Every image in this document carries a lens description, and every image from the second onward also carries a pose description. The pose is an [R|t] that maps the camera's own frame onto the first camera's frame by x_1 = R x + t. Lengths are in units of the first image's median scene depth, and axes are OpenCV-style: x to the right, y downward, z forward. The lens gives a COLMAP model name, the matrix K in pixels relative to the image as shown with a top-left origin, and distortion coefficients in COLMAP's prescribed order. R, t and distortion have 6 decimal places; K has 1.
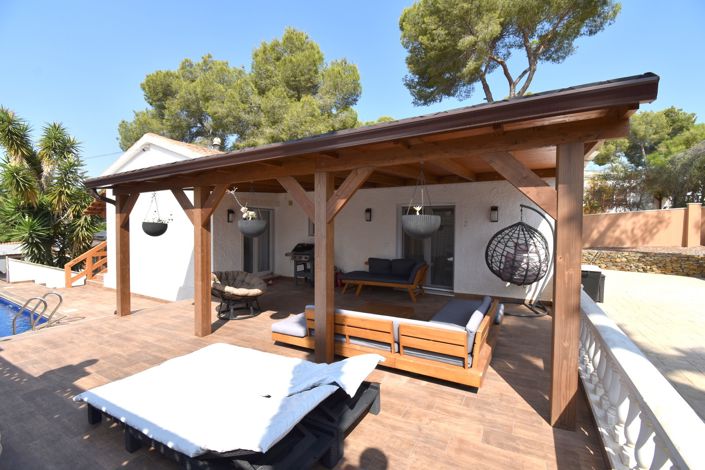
lens RADIAL K [[304.4, 0, 351.7], [0, 304.4, 232.5], [0, 0, 1]] dist [0.026920, -0.027302]
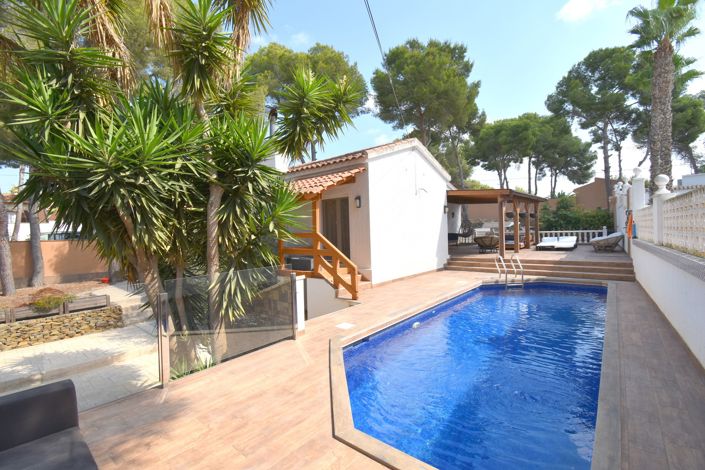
lens RADIAL K [[304.4, 0, 351.7], [0, 304.4, 232.5], [0, 0, 1]] dist [0.026920, -0.027302]
pose [[0.198985, -0.015014, 0.979888, -2.432041], [0.047843, 0.998839, 0.005589, 0.053225], [-0.978834, 0.045768, 0.199472, 1.289095]]
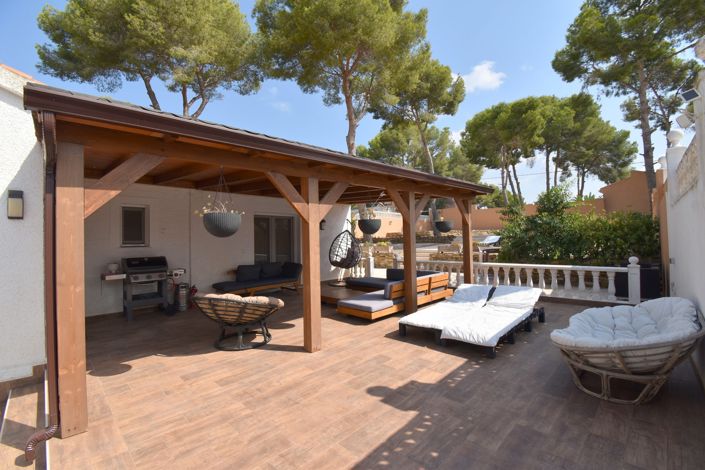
lens RADIAL K [[304.6, 0, 357.8], [0, 304.6, 232.9], [0, 0, 1]] dist [0.012834, -0.016852]
pose [[0.275665, 0.013405, 0.961160, -1.300140], [0.042476, 0.998756, -0.026111, 0.041611], [-0.960315, 0.048024, 0.274753, 0.654141]]
